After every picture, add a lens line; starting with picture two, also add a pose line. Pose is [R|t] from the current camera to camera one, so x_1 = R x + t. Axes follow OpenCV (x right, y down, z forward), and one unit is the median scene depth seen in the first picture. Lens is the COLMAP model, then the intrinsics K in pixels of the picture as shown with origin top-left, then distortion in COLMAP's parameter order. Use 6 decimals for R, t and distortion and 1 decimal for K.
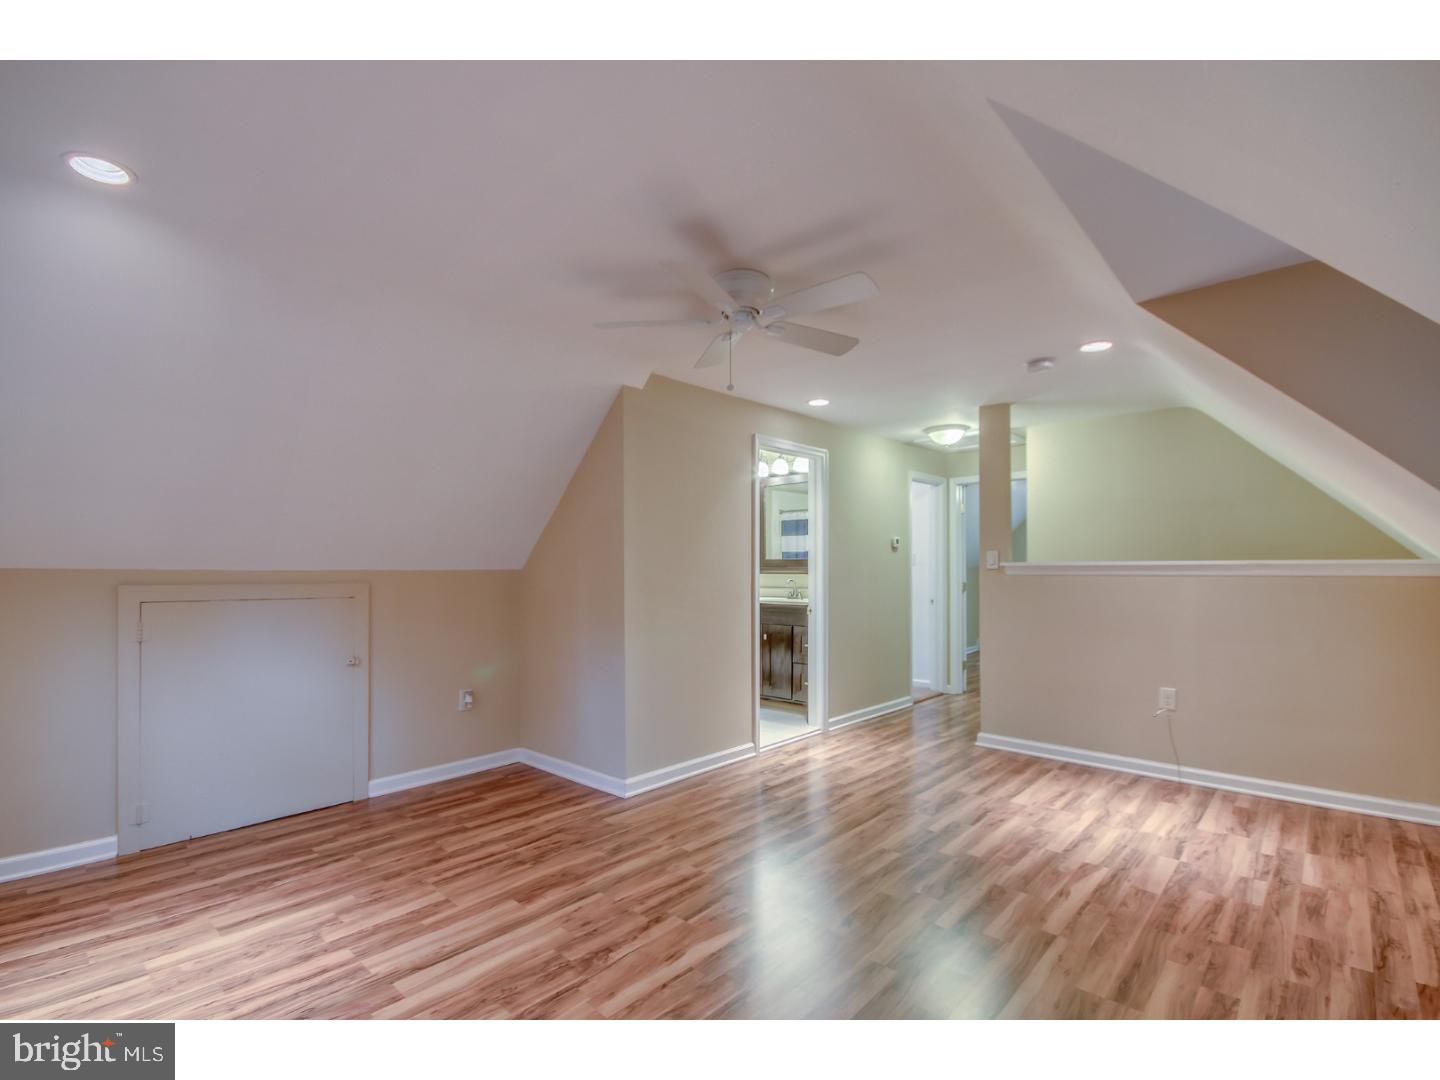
lens RADIAL K [[675.2, 0, 727.3], [0, 675.2, 563.9], [0, 0, 1]] dist [0.003145, -0.006789]
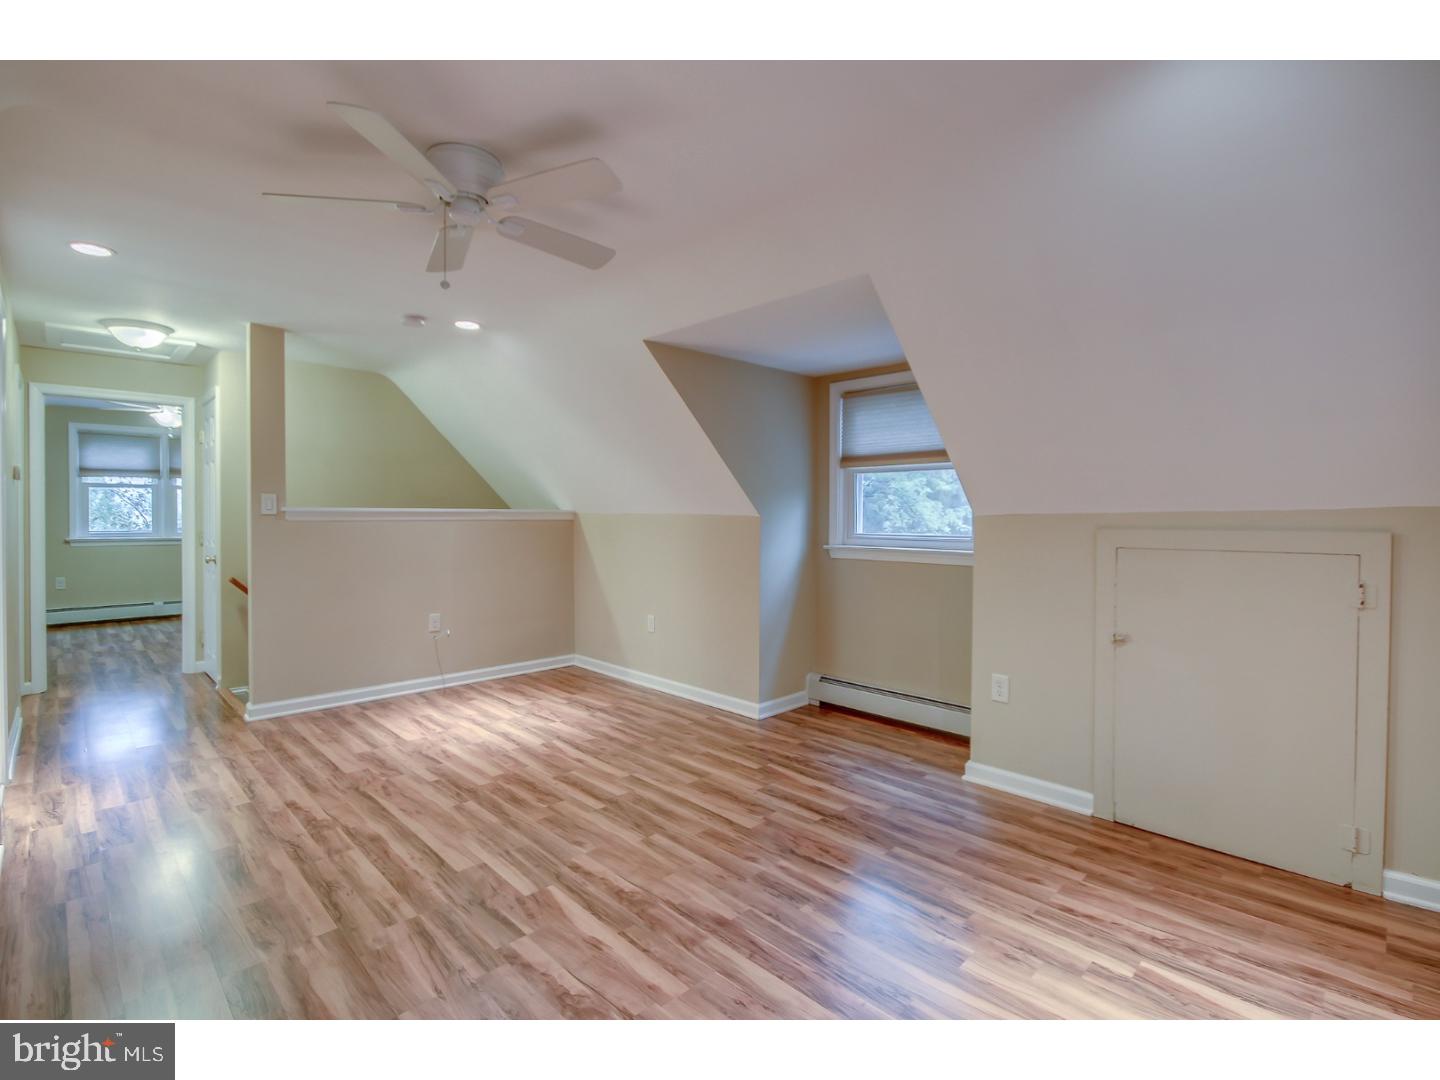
lens RADIAL K [[675.2, 0, 709.9], [0, 675.2, 538.7], [0, 0, 1]] dist [0.003145, -0.006789]
pose [[0.068217, -0.032601, 0.997138, -0.686198], [-0.008599, 0.999410, 0.033264, 0.006339], [-0.997633, -0.010843, 0.067896, 0.572479]]
